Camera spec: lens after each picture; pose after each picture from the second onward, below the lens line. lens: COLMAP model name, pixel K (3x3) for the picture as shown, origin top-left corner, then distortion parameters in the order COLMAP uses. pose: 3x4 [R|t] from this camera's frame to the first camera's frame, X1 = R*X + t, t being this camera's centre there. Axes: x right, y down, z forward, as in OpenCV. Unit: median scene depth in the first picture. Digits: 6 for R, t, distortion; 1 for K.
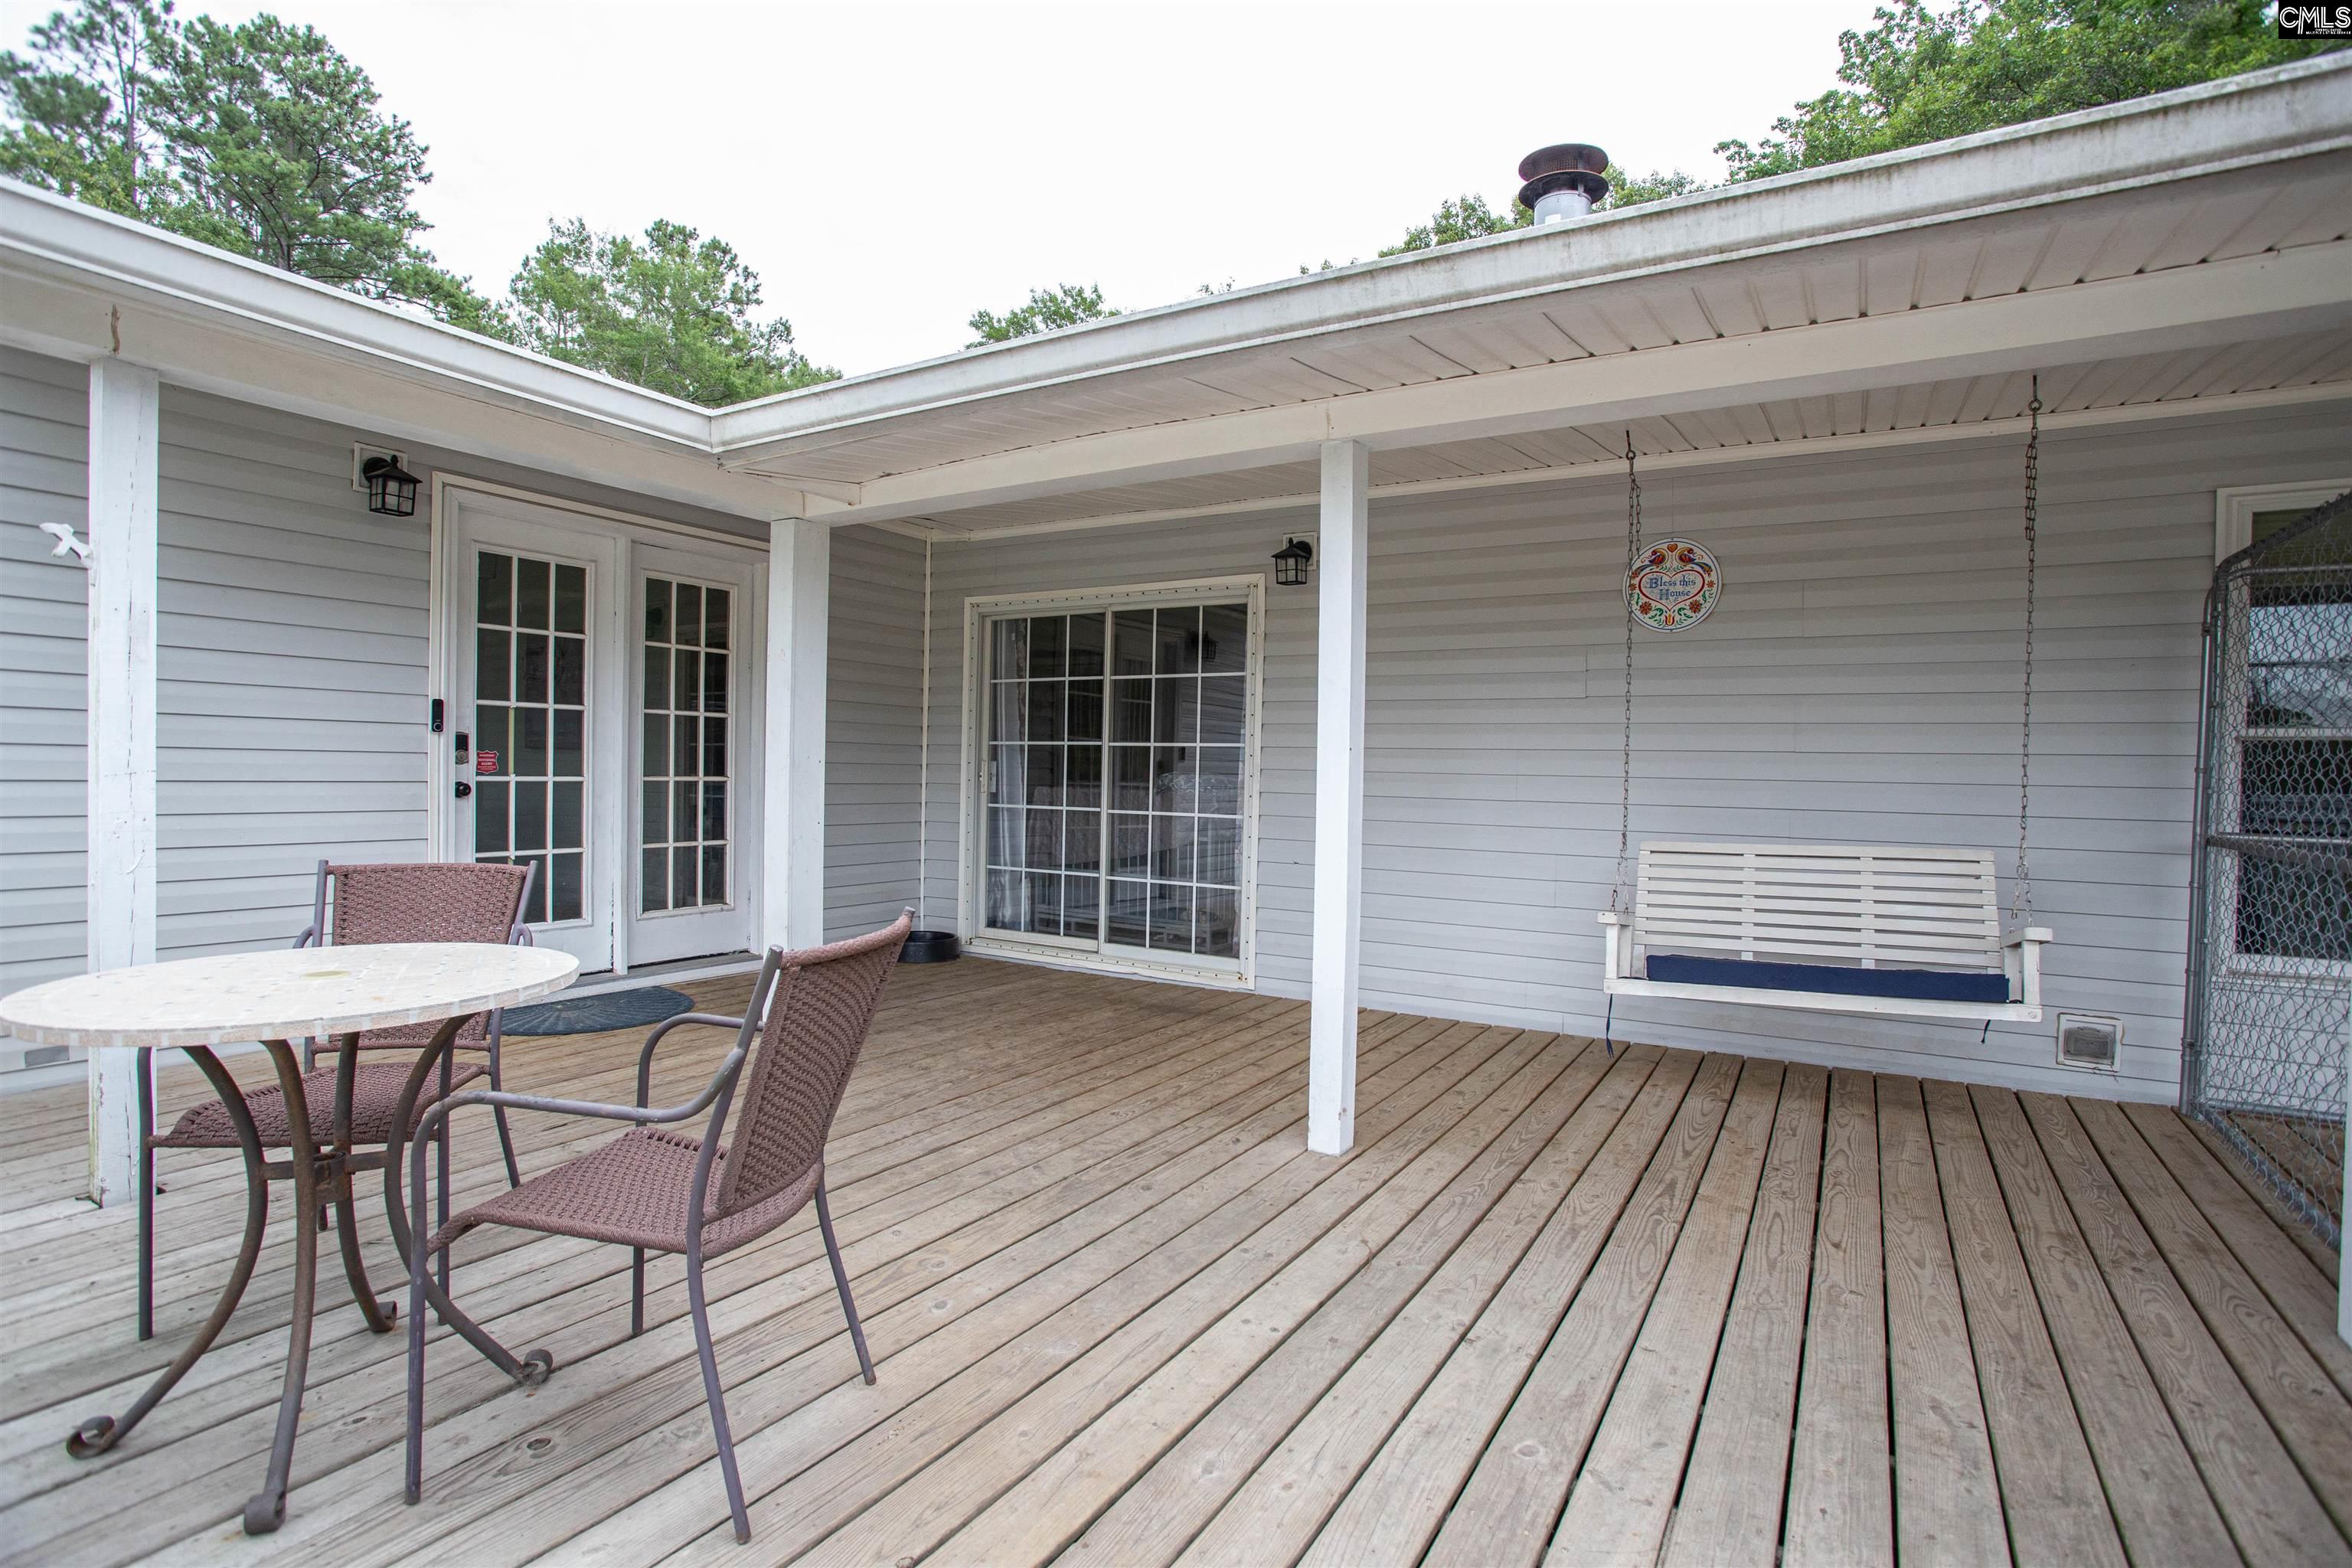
lens RADIAL K [[1157.3, 0, 1186.6], [0, 1157.3, 775.1], [0, 0, 1]] dist [-0.083230, 0.036351]
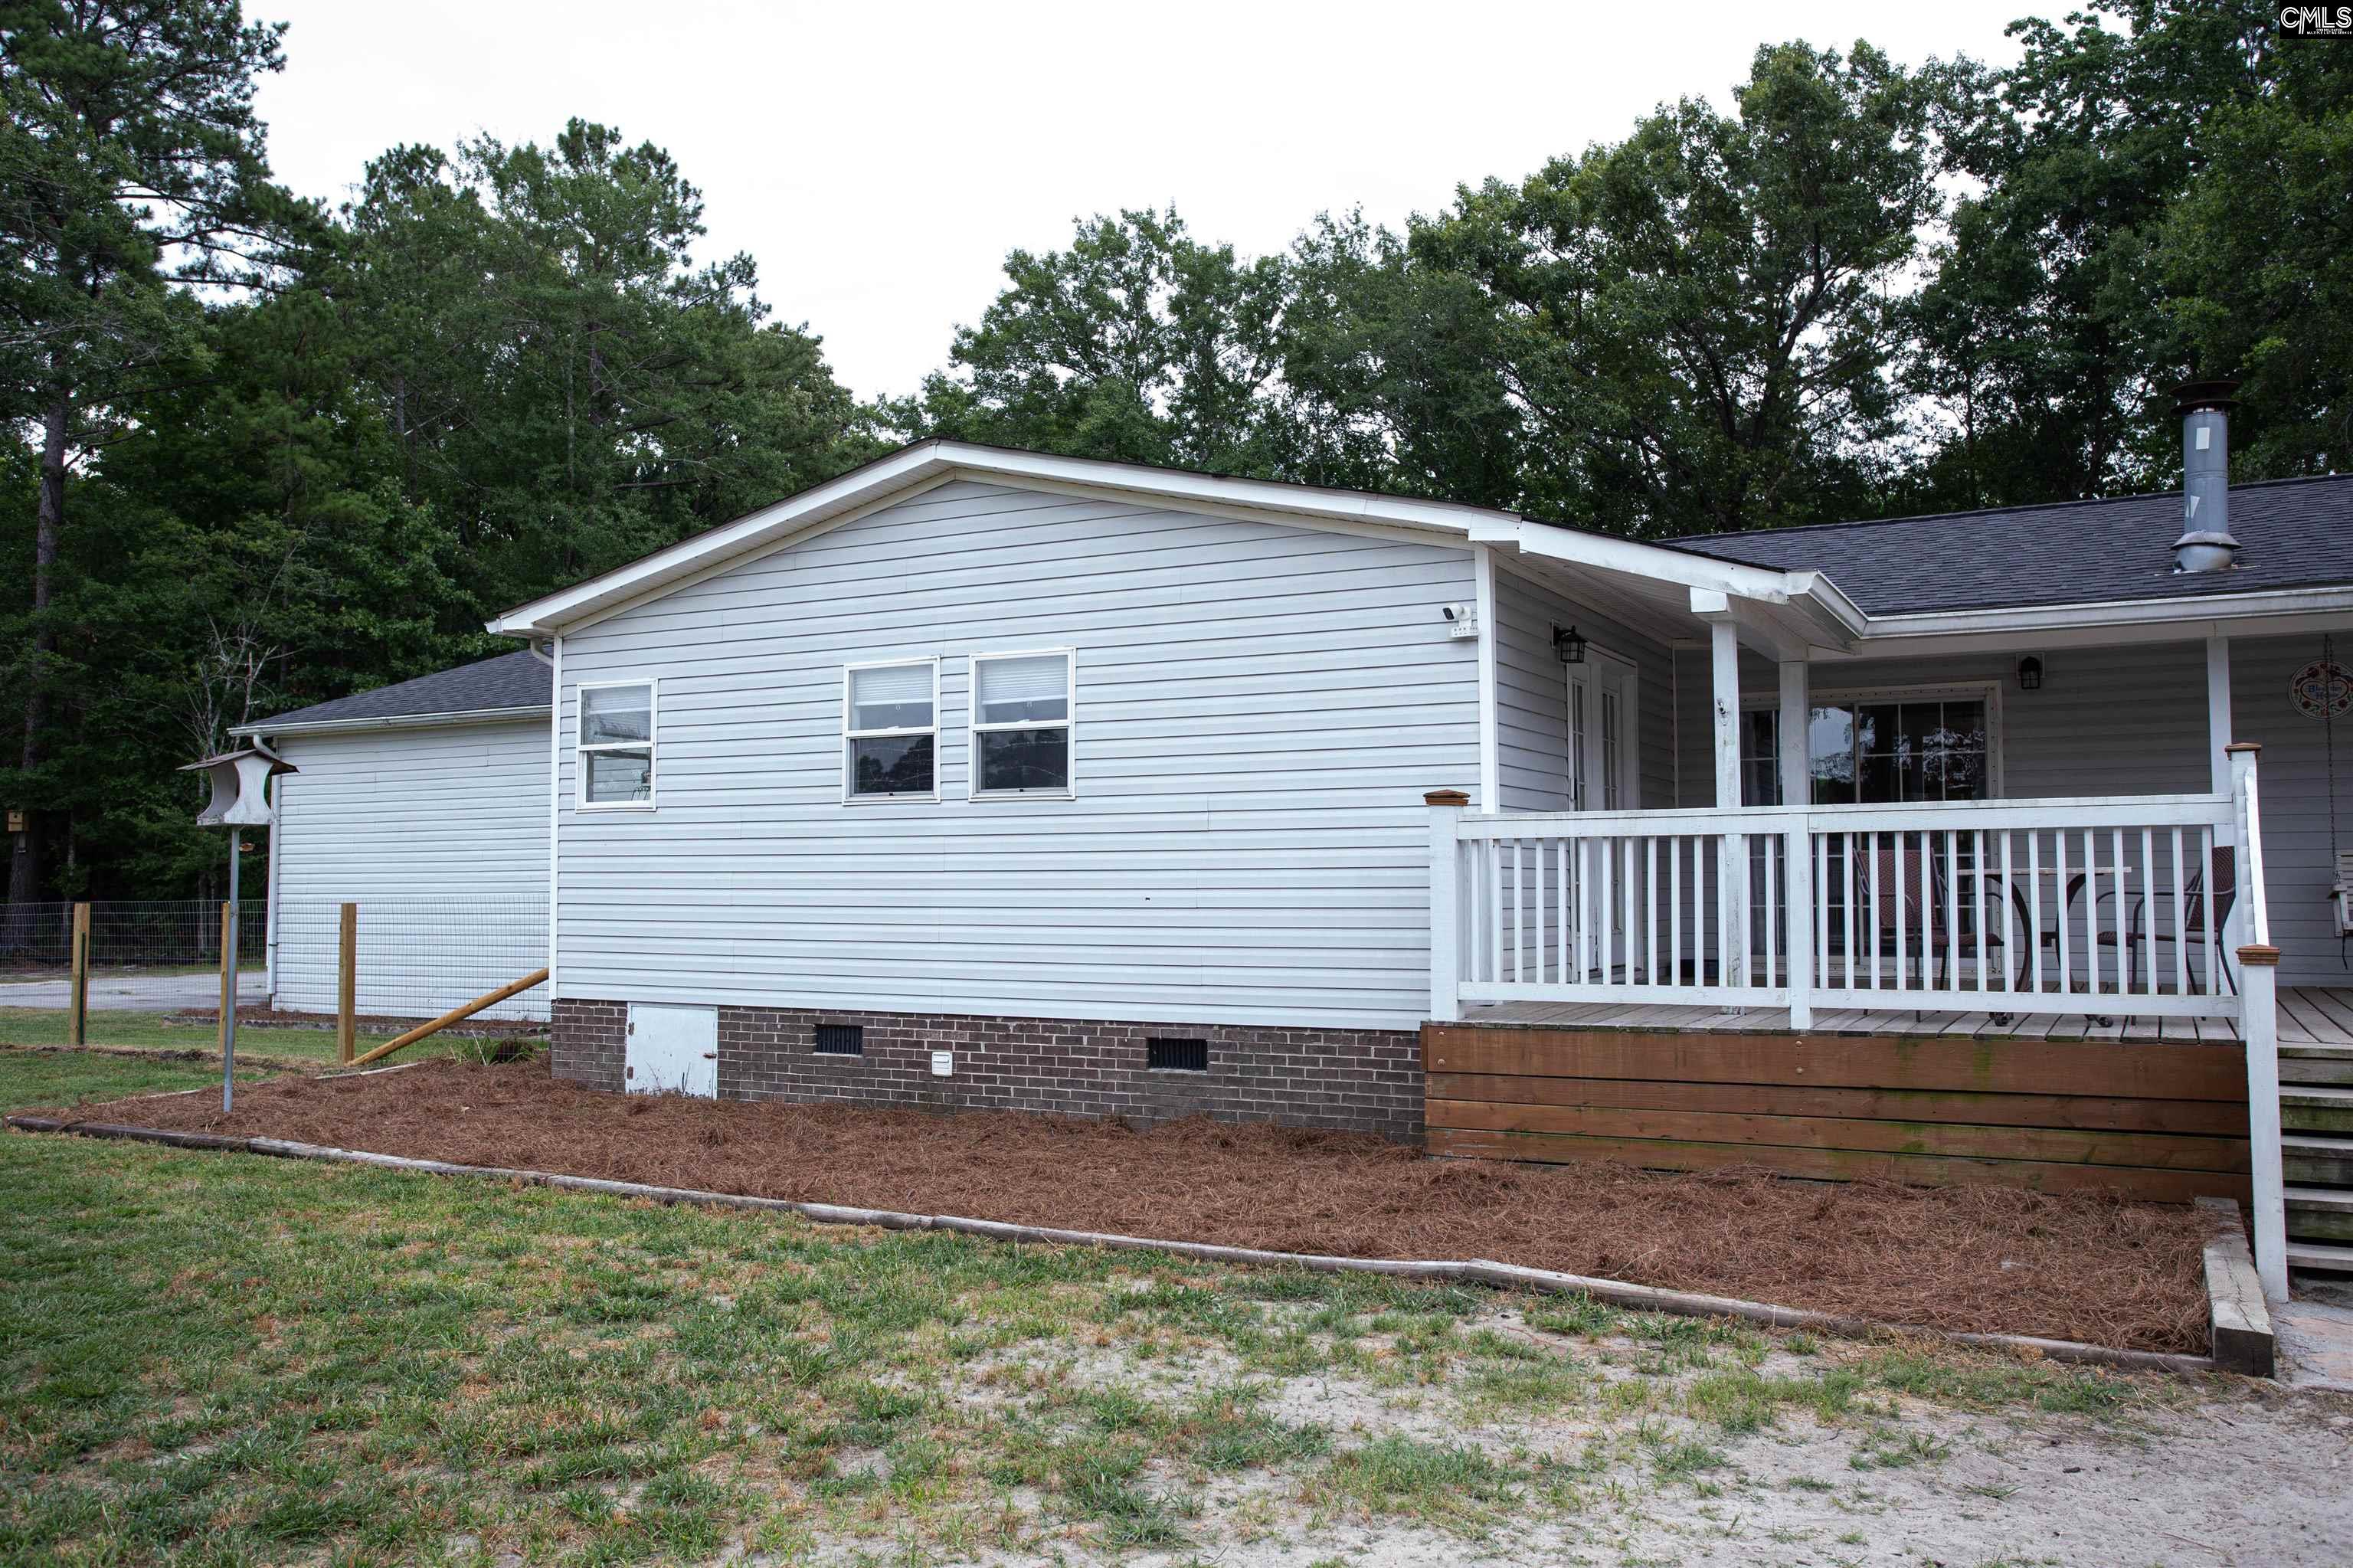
lens RADIAL K [[1880.3, 0, 1176.6], [0, 1880.3, 786.9], [0, 0, 1]] dist [0.001916, -0.001438]
pose [[0.998125, -0.020549, 0.057661, -1.150190], [0.024006, 0.997915, -0.059919, 0.072555], [-0.056310, 0.061191, 0.996536, -1.304688]]
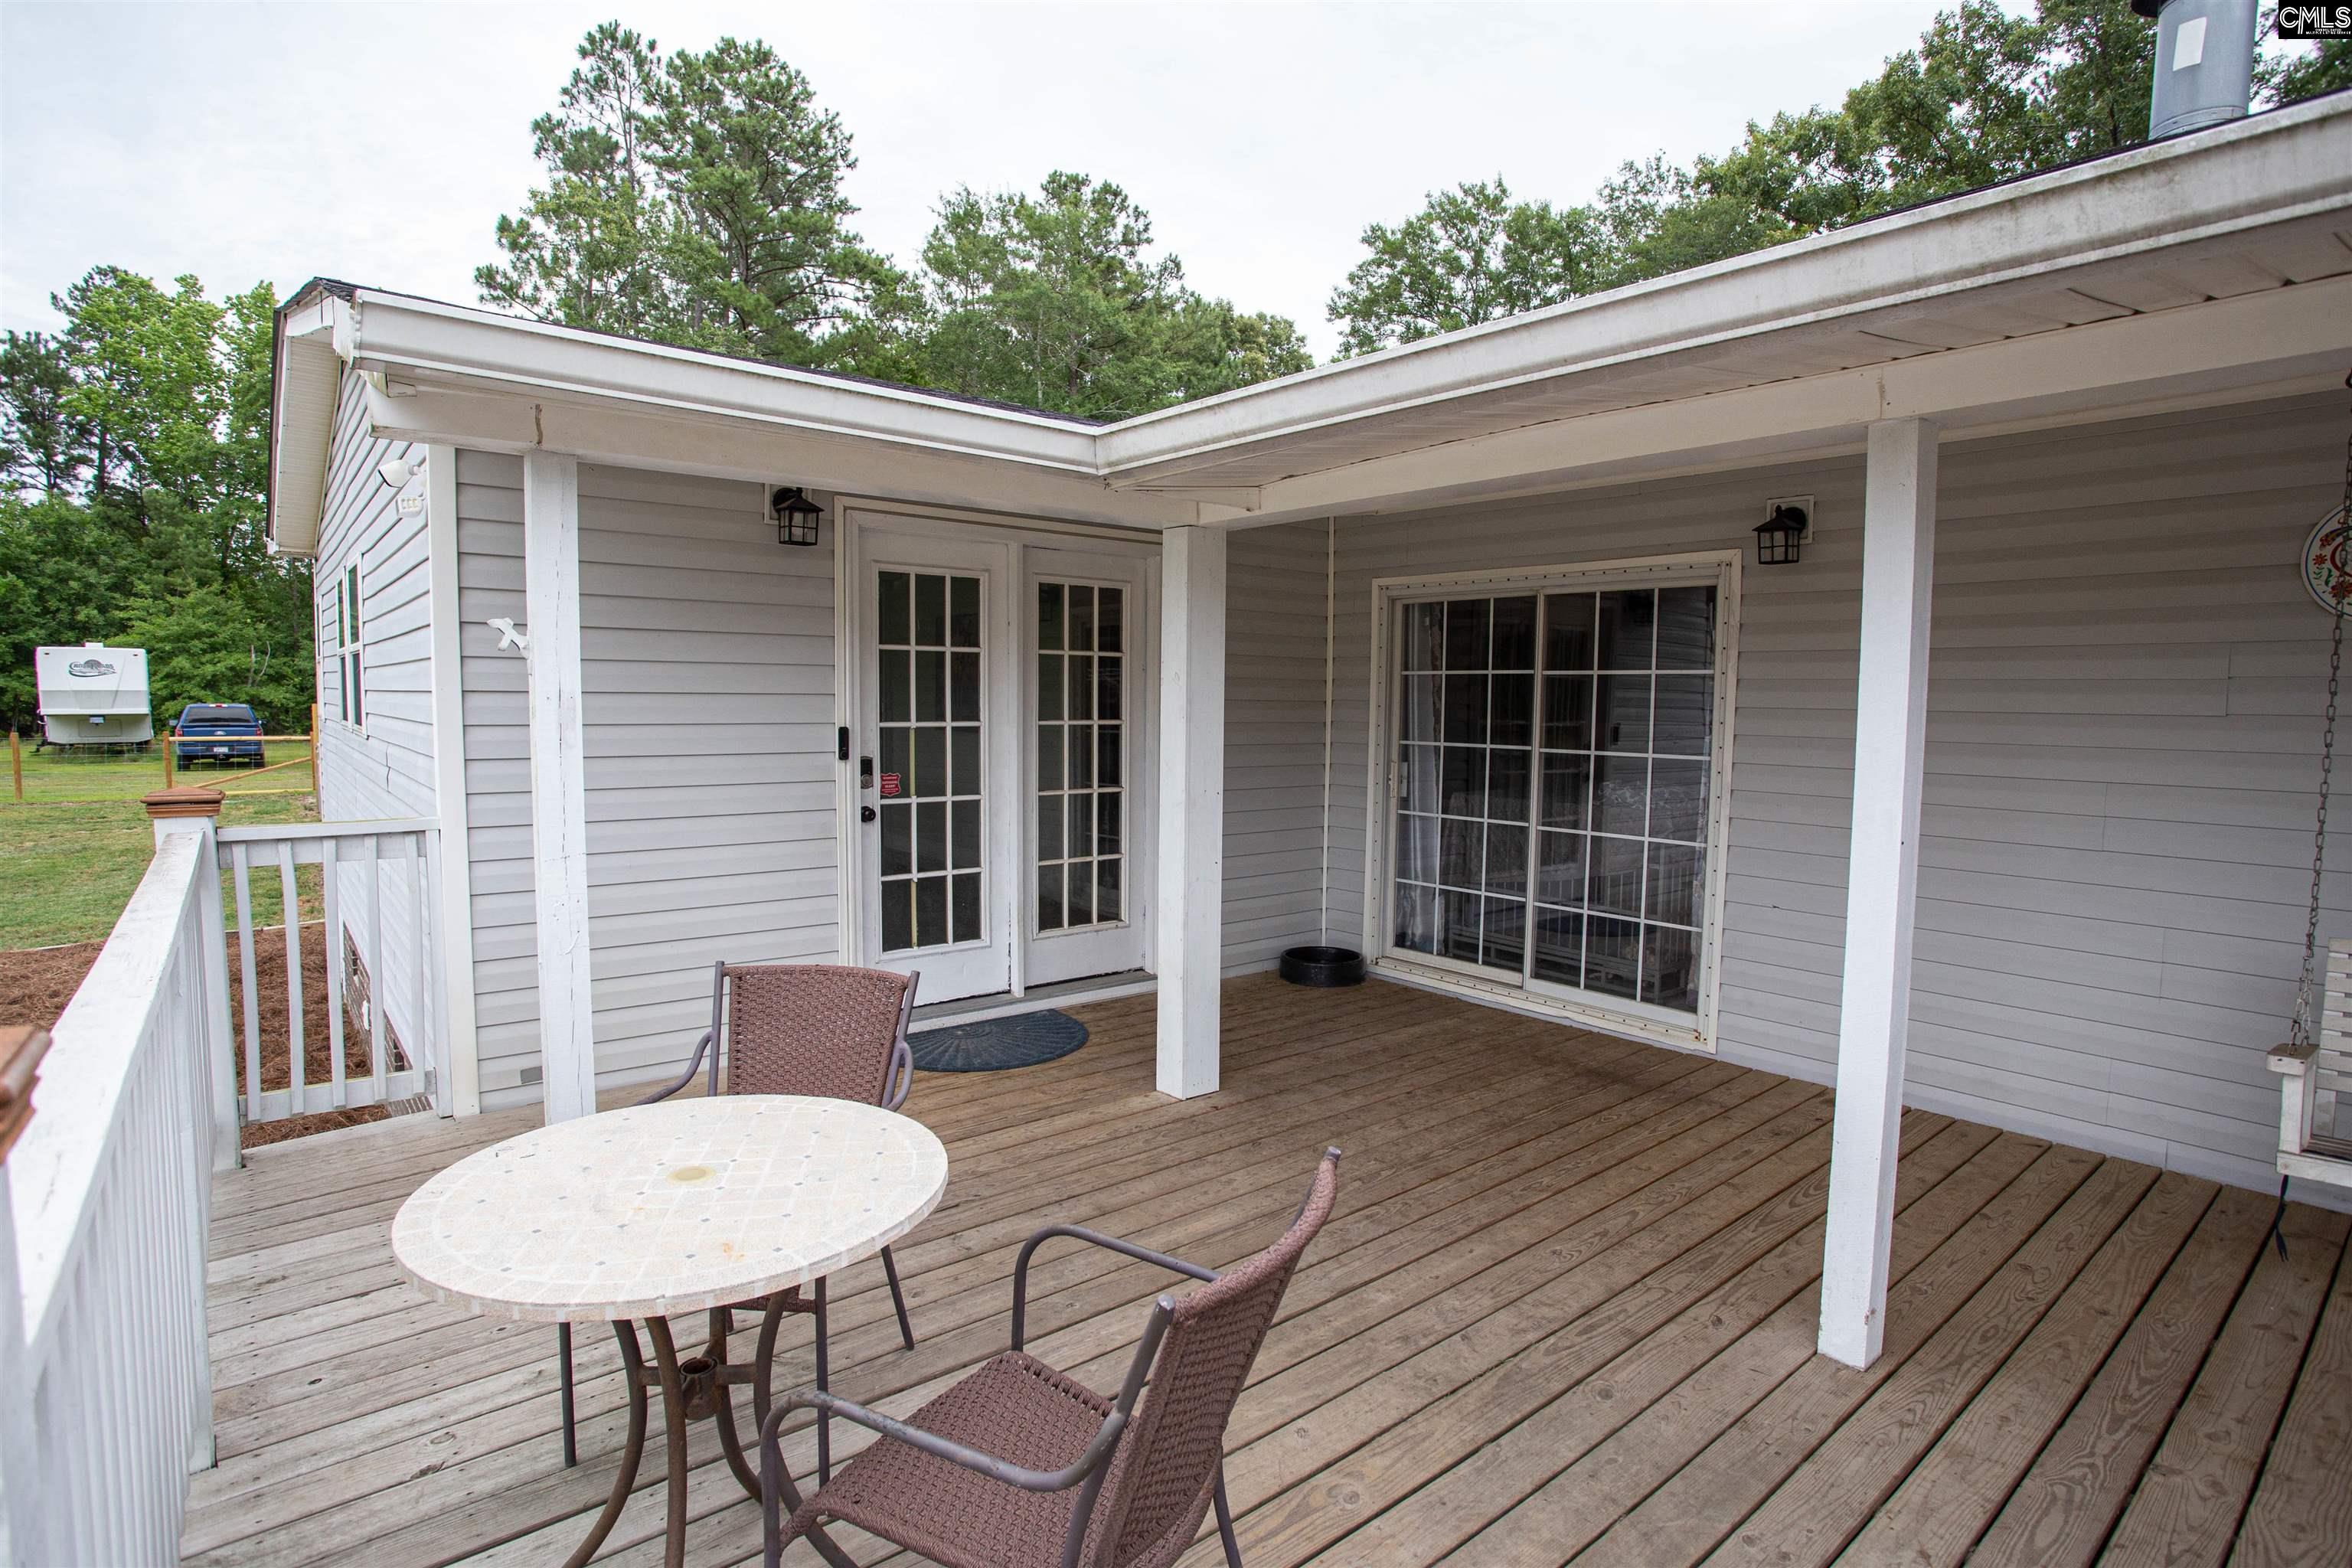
lens RADIAL K [[1194.8, 0, 1165.3], [0, 1194.8, 775.1], [0, 0, 1]] dist [-0.091090, 0.041796]
pose [[0.939226, 0.015848, -0.342932, -0.030976], [0.004188, 0.998331, 0.057606, -0.070550], [0.343273, -0.055541, 0.937592, 0.091030]]
